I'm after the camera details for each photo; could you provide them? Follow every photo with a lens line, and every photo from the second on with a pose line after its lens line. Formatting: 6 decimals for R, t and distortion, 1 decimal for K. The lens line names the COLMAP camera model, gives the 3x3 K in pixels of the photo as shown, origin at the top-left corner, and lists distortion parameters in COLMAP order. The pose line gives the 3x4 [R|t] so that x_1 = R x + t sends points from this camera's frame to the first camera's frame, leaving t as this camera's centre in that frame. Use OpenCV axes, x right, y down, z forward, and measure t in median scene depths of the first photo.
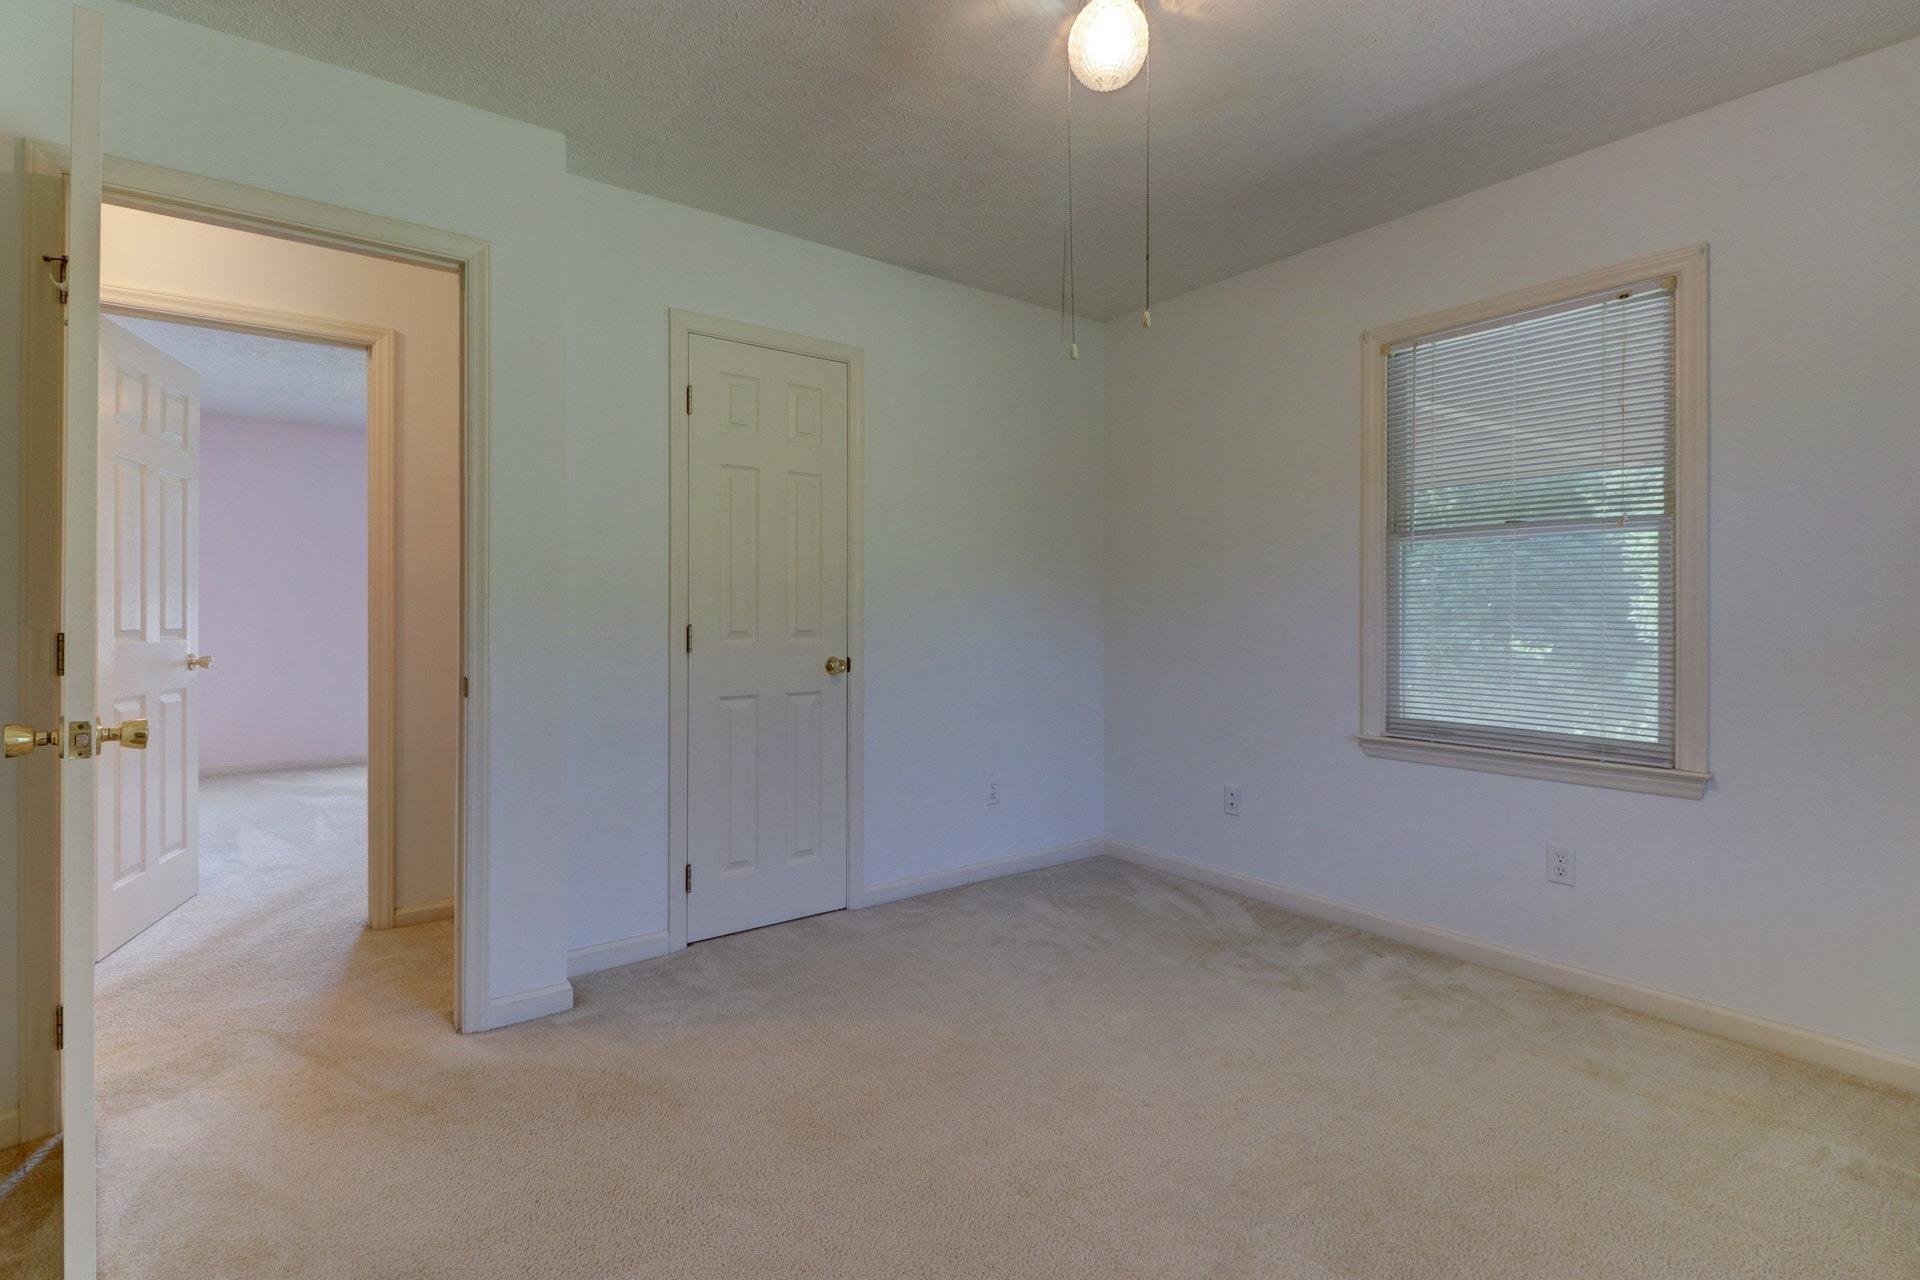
lens RADIAL K [[892.8, 0, 950.0], [0, 892.8, 617.2], [0, 0, 1]] dist [0.004477, -0.010348]
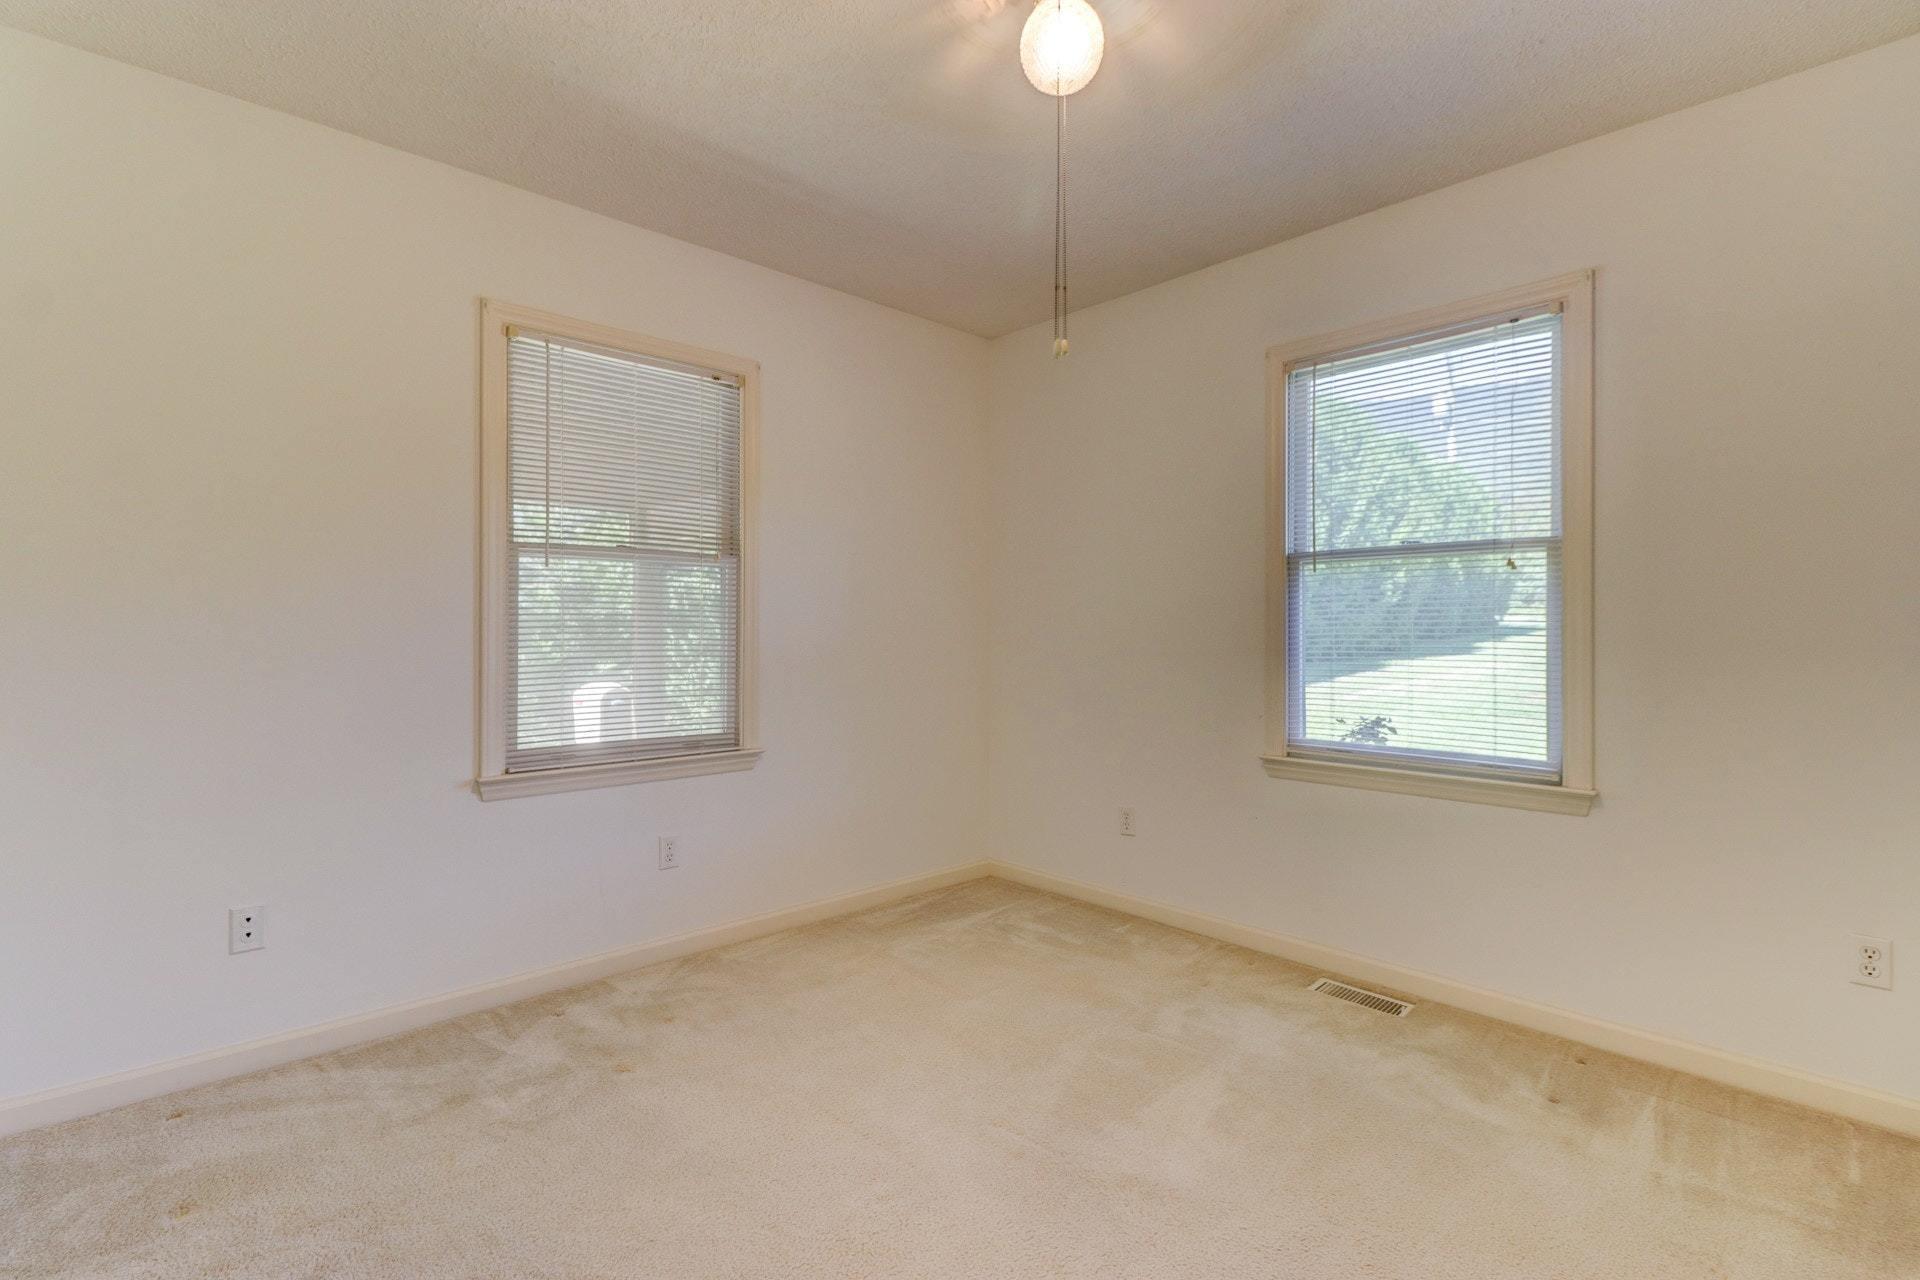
lens RADIAL K [[892.8, 0, 950.0], [0, 892.8, 617.2], [0, 0, 1]] dist [0.004477, -0.010348]
pose [[-0.107862, 0.011589, 0.994098, -0.459977], [0.006745, 0.999918, -0.010926, -0.006874], [-0.994143, 0.005526, -0.107931, 0.713187]]
